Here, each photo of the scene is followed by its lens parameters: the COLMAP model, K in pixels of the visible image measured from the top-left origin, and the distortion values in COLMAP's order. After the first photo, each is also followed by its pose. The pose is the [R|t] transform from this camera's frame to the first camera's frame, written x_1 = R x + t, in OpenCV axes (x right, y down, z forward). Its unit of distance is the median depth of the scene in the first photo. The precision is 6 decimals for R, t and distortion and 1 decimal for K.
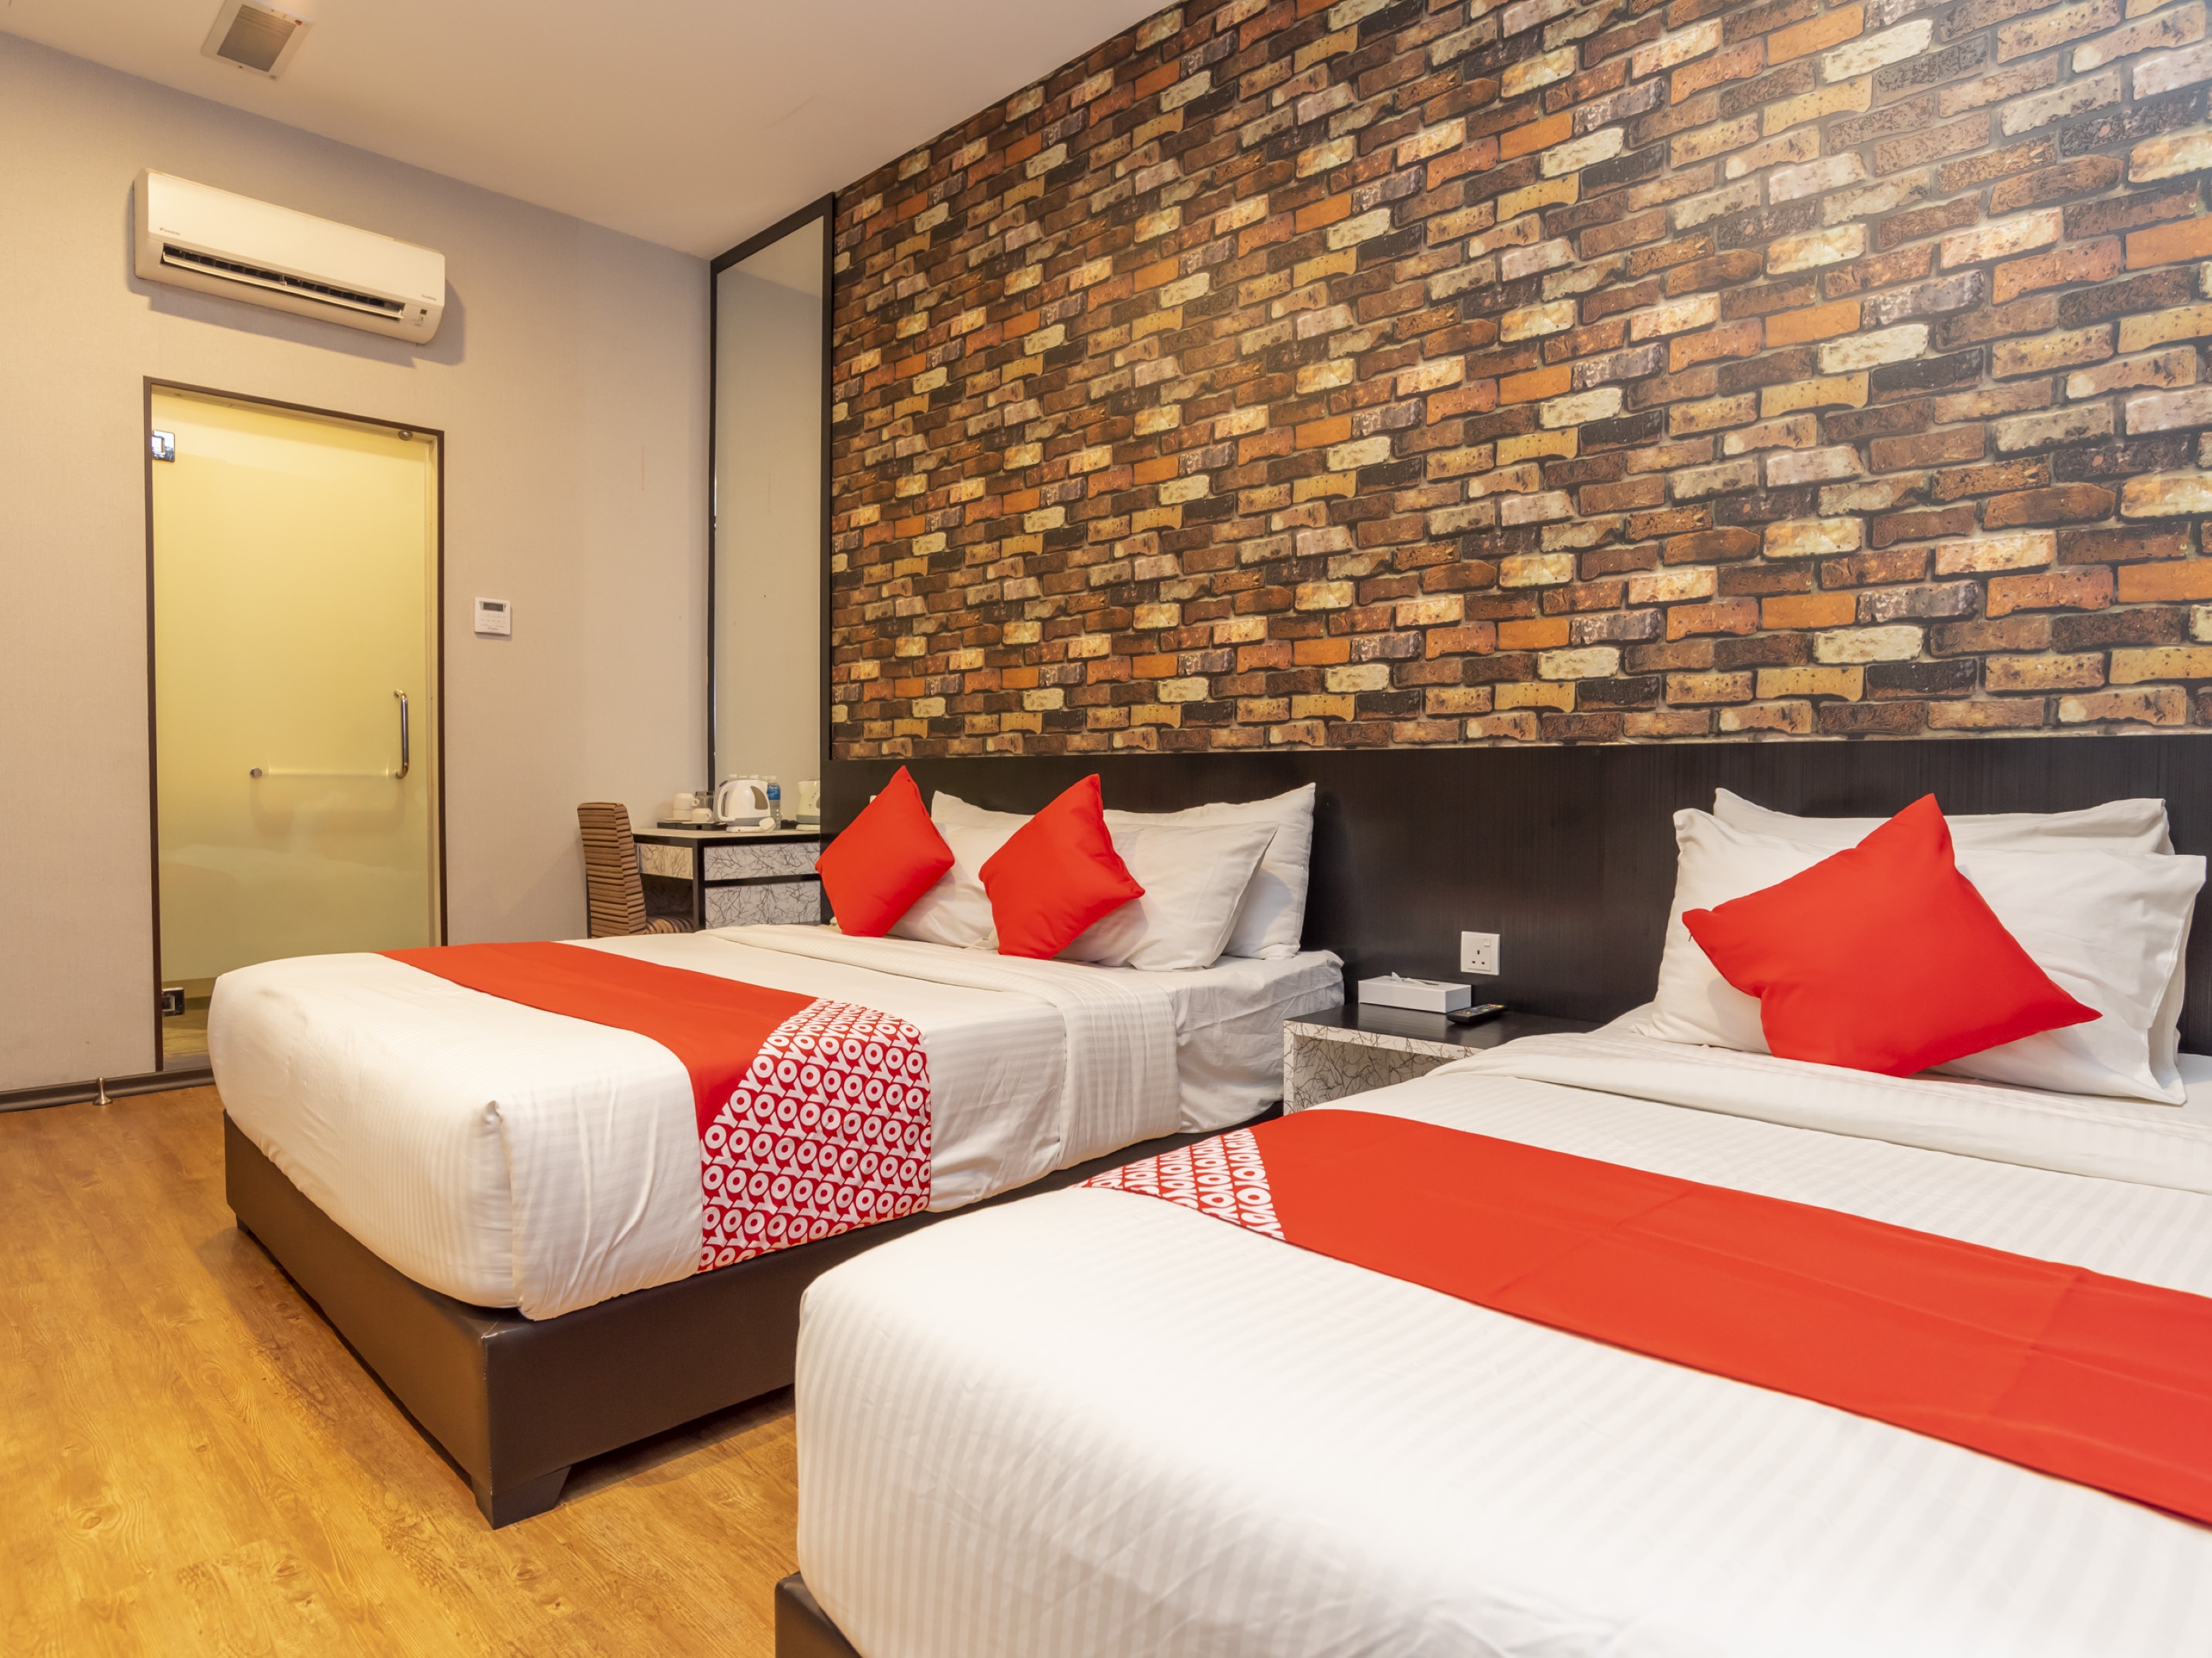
lens RADIAL K [[1262.0, 0, 1118.6], [0, 1262.0, 829.8], [0, 0, 1]] dist [-0.045402, 0.016538]
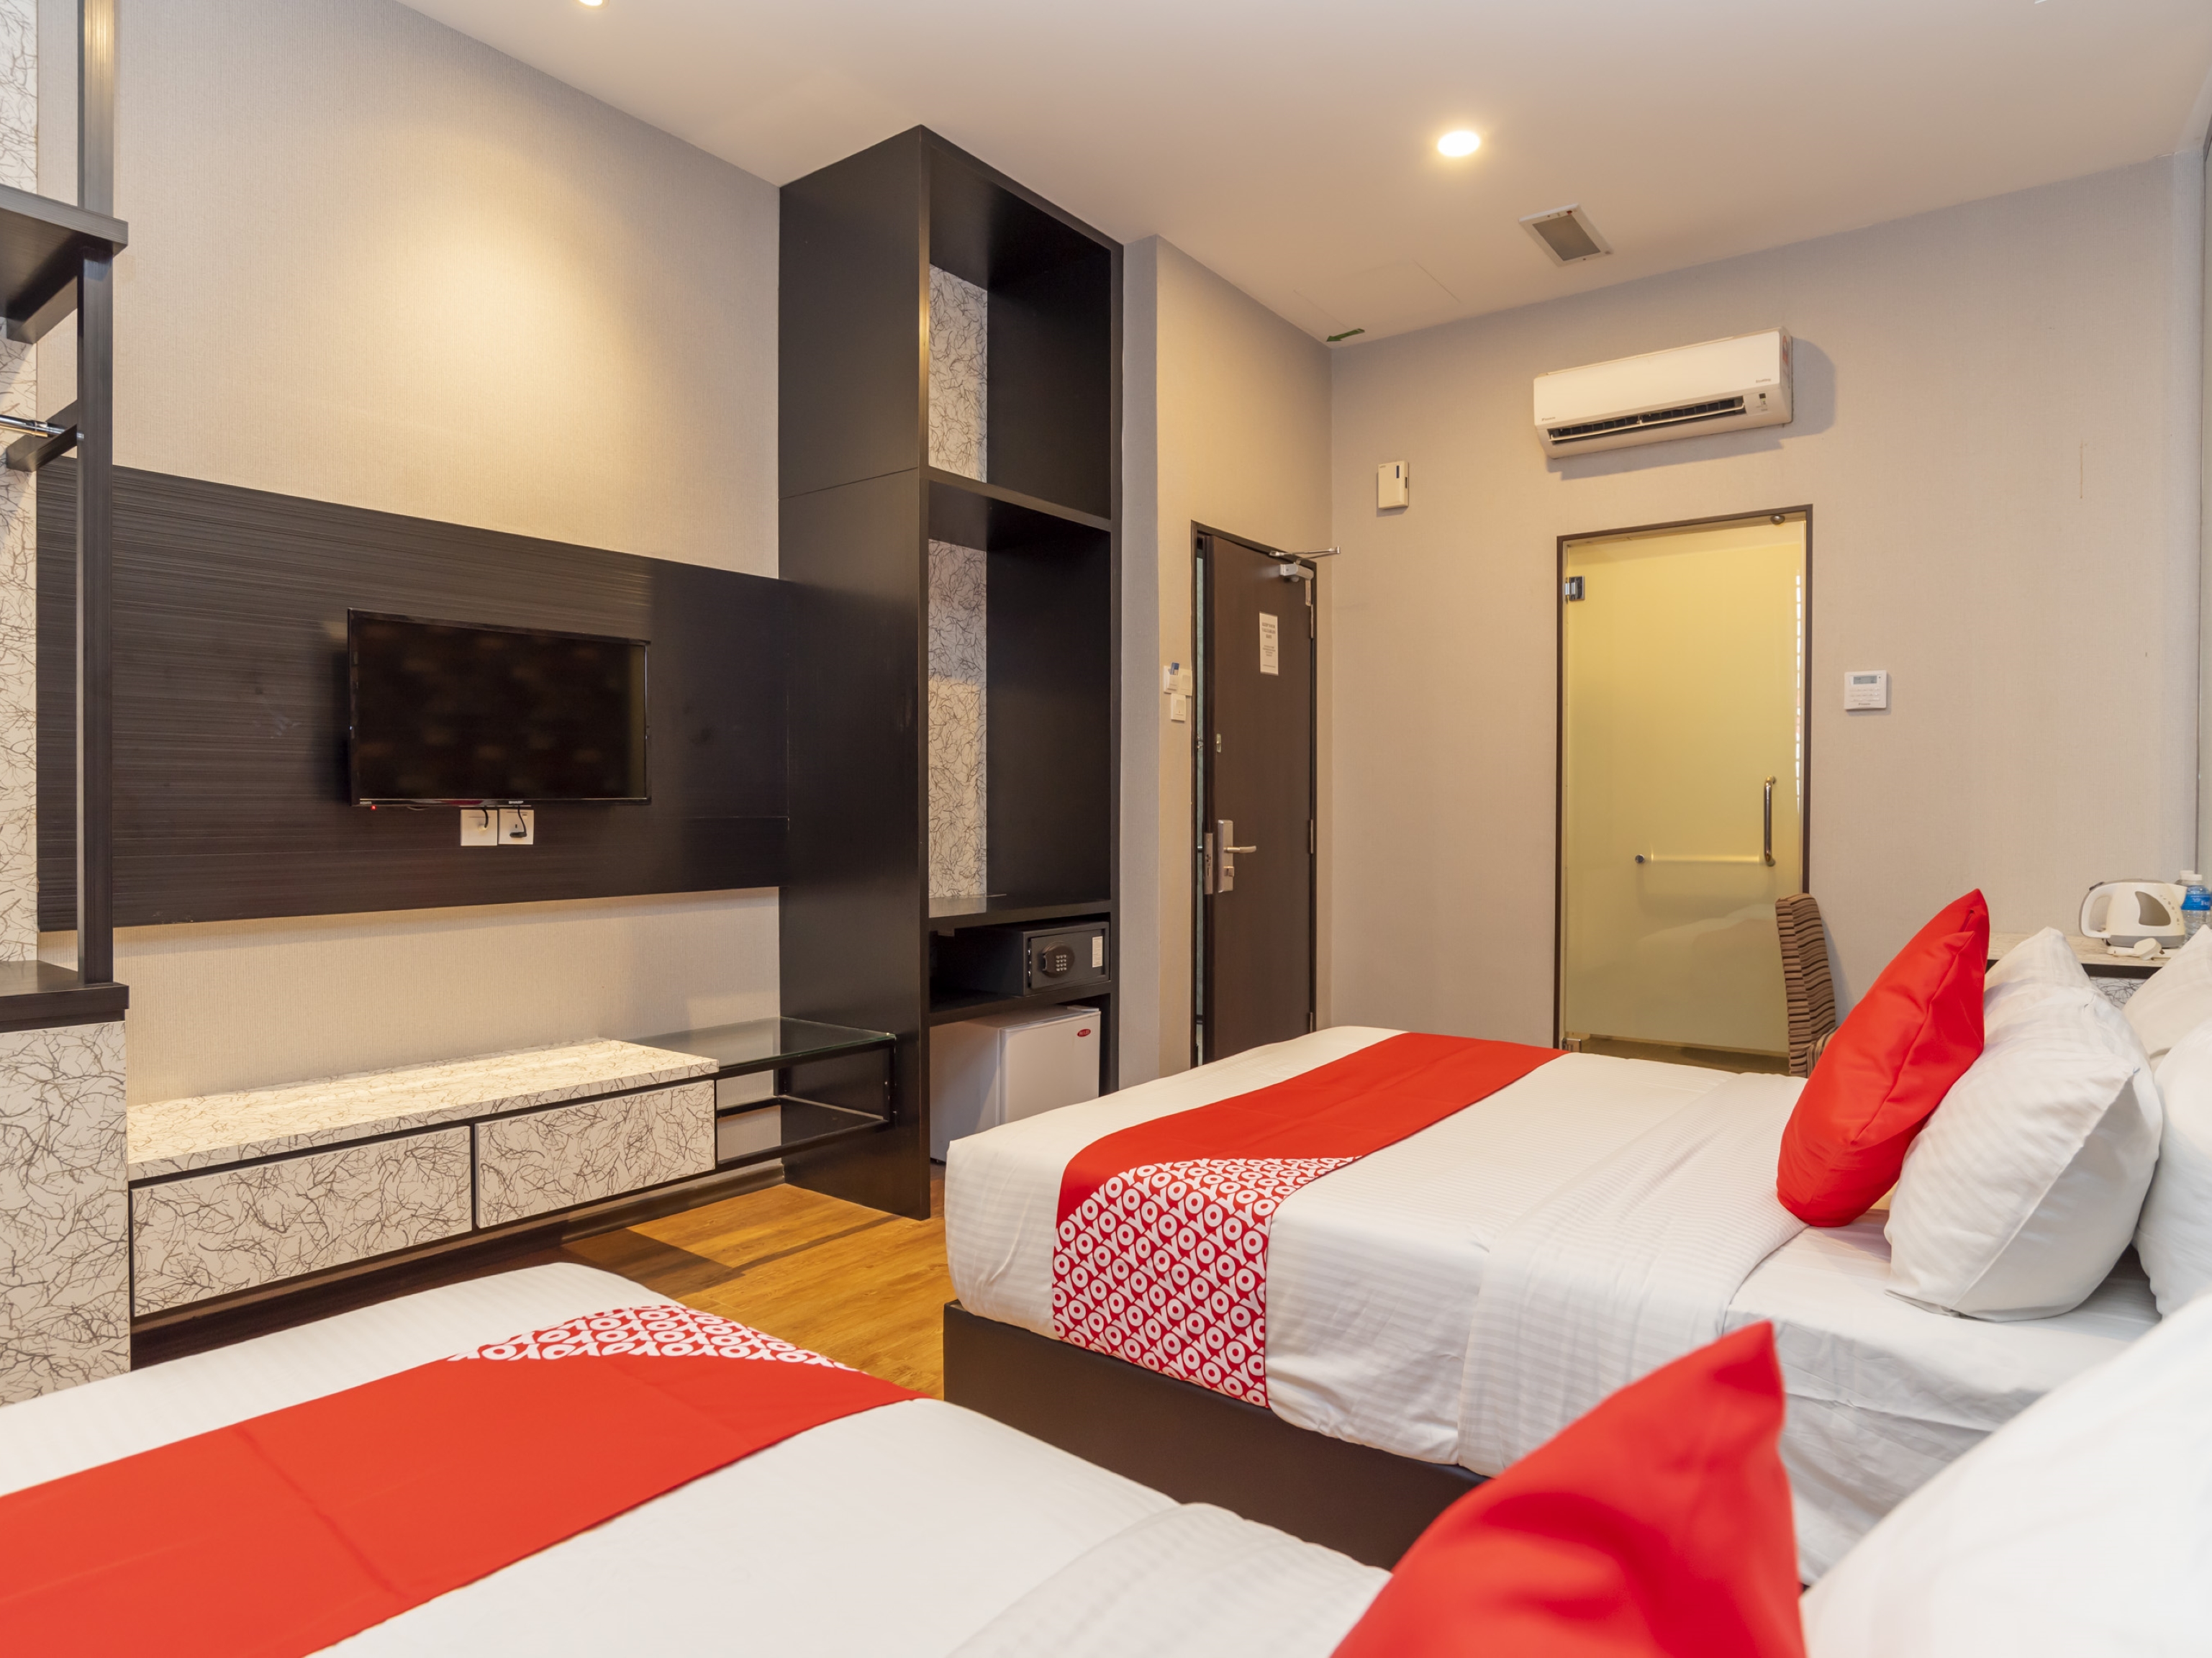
lens RADIAL K [[1263.3, 0, 1117.8], [0, 1263.3, 829.9], [0, 0, 1]] dist [-0.046360, 0.016176]
pose [[0.126197, 0.005019, -0.991993, 0.424408], [-0.033319, 0.999444, 0.000818, -0.066038], [0.991446, 0.032949, 0.126294, 0.444729]]
